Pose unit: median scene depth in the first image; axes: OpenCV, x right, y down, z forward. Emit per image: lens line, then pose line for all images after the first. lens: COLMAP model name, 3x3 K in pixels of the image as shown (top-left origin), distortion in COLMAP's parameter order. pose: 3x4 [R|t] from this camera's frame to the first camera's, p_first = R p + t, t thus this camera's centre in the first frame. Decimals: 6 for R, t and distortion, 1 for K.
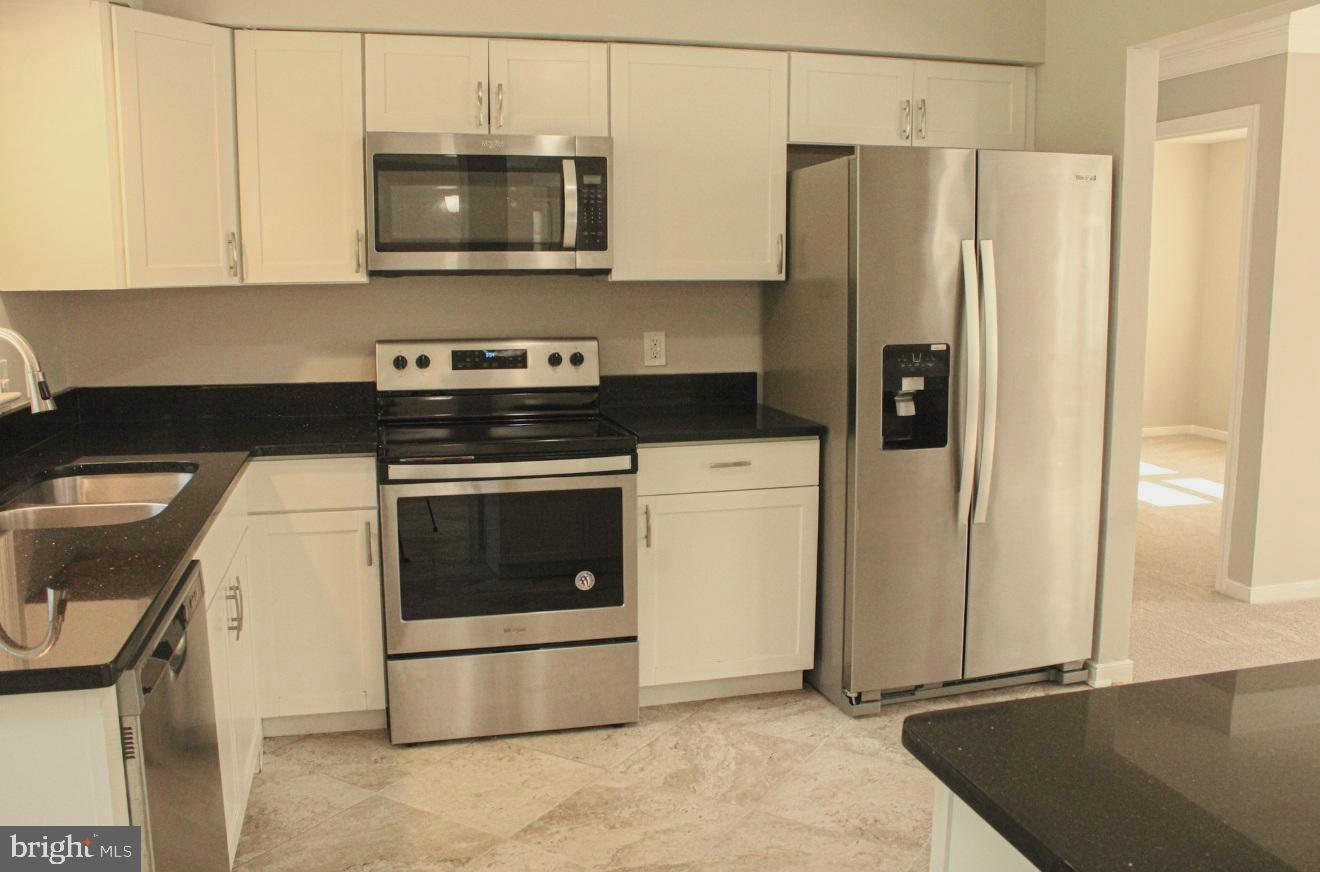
lens RADIAL K [[1091.7, 0, 669.2], [0, 1091.7, 436.9], [0, 0, 1]] dist [-0.163645, 0.146565]
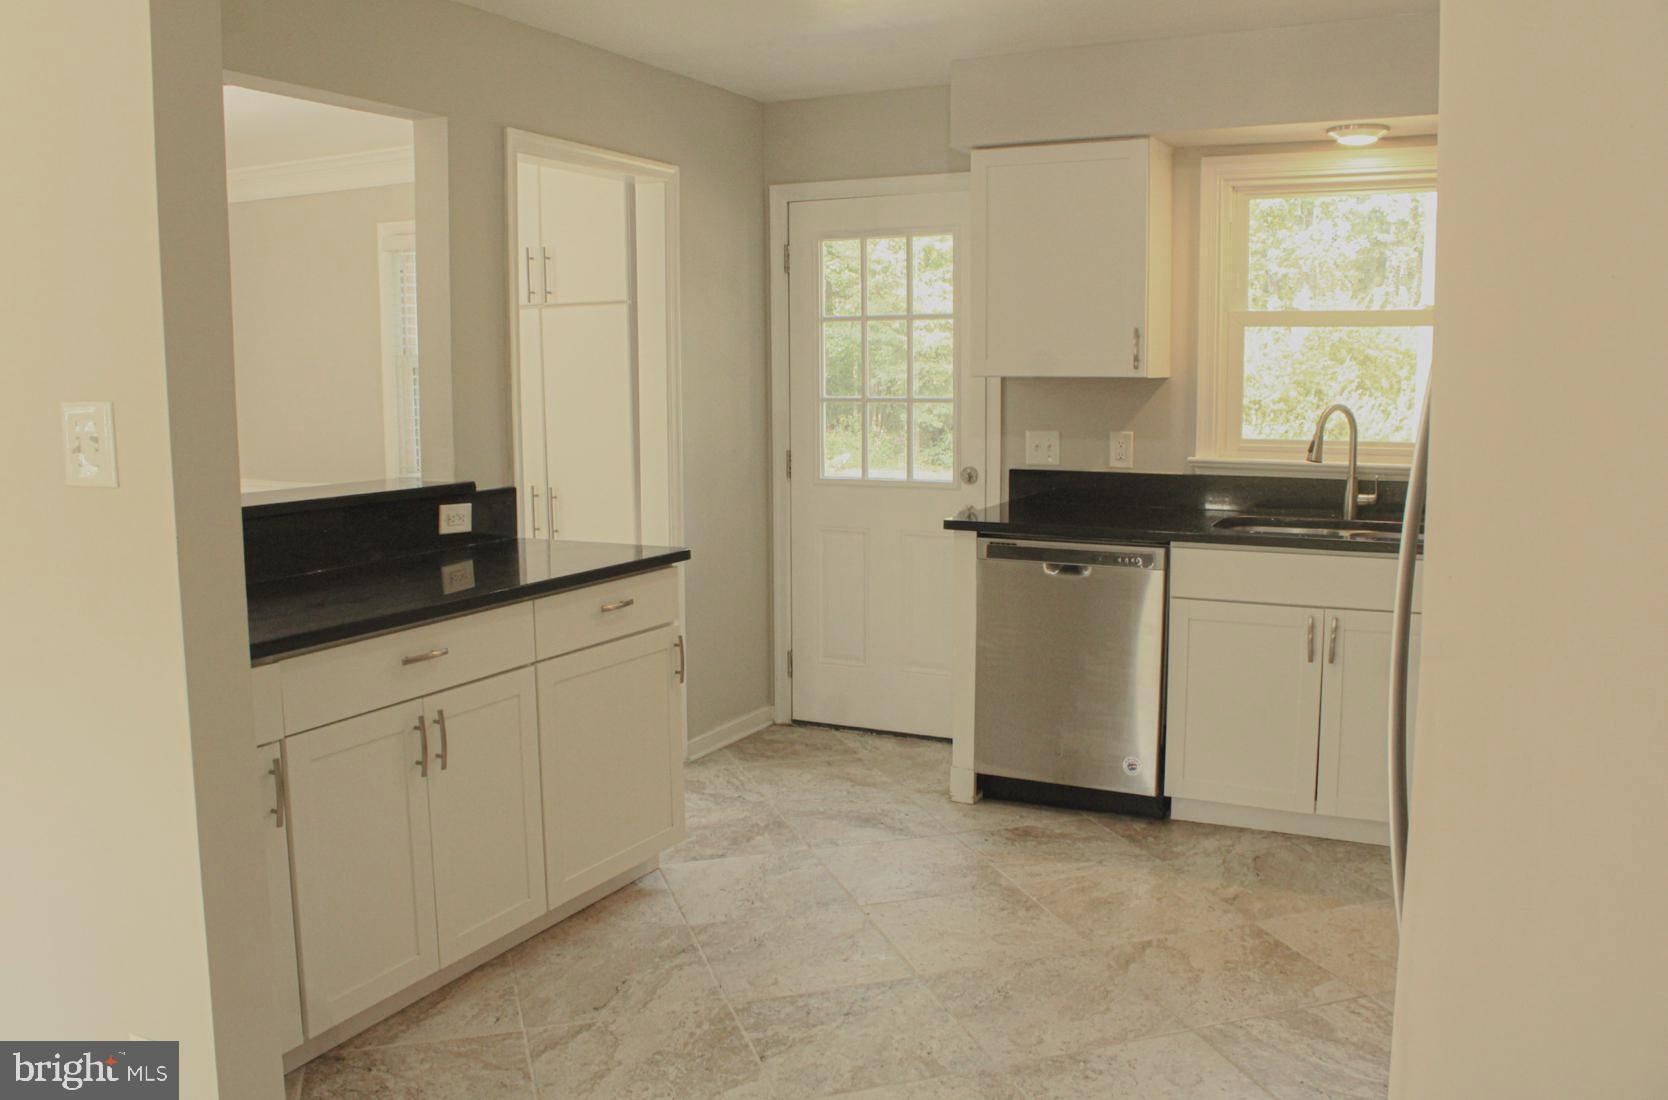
lens RADIAL K [[1379.5, 0, 842.5], [0, 1379.5, 545.7], [0, 0, 1]] dist [-0.163645, 0.146565]
pose [[-0.671875, 0.102499, -0.733538, 0.957734], [-0.095119, 0.970236, 0.222697, -0.214876], [0.734532, 0.219398, -0.642128, 1.351196]]
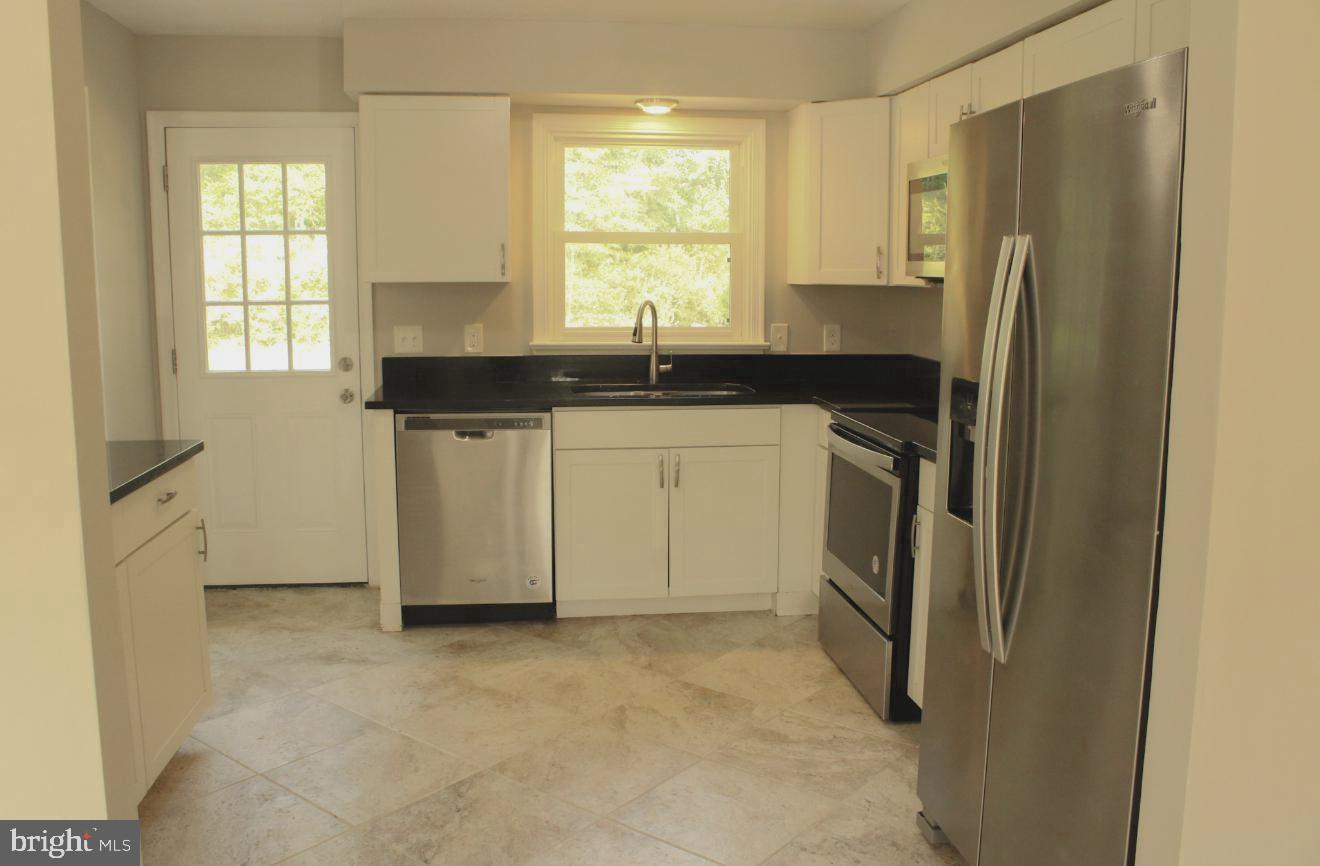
lens RADIAL K [[1091.7, 0, 650.4], [0, 1091.7, 429.4], [0, 0, 1]] dist [-0.163645, 0.146565]
pose [[-0.139168, 0.146470, -0.979377, 1.127793], [-0.142034, 0.975823, 0.166121, -0.171196], [0.980030, 0.162223, -0.115000, 0.993075]]
